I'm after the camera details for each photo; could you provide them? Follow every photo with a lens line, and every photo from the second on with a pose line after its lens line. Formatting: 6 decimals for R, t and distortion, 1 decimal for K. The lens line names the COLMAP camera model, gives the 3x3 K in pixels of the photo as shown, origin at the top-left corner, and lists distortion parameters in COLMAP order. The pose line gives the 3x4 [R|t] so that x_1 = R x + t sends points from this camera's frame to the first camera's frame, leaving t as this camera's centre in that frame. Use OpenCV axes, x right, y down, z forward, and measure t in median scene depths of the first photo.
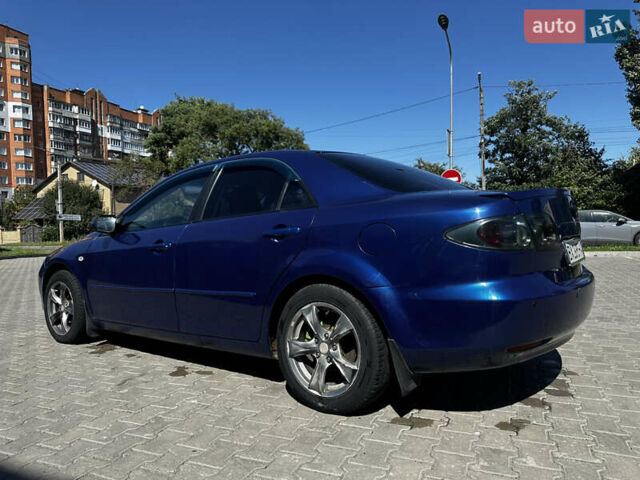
lens RADIAL K [[455.7, 0, 320.6], [0, 455.7, 273.9], [0, 0, 1]] dist [0.021295, -0.040547]
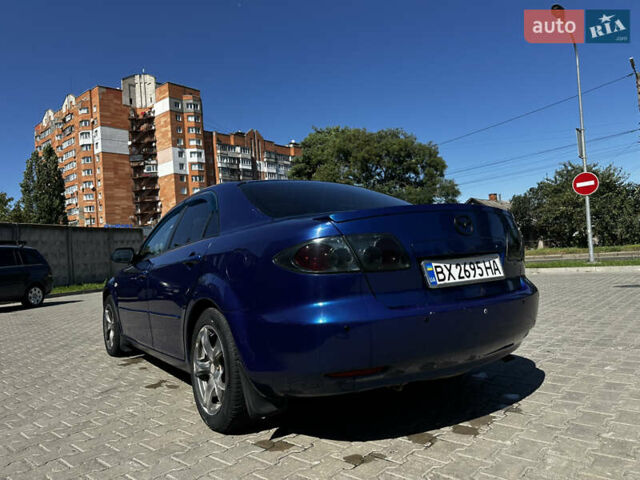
lens RADIAL K [[459.8, 0, 319.9], [0, 459.8, 262.3], [0, 0, 1]] dist [0.074377, -0.122029]
pose [[0.943971, -0.032871, -0.328389, 0.506324], [0.010897, 0.997589, -0.068532, -0.003712], [0.329850, 0.061113, 0.942053, 0.040744]]
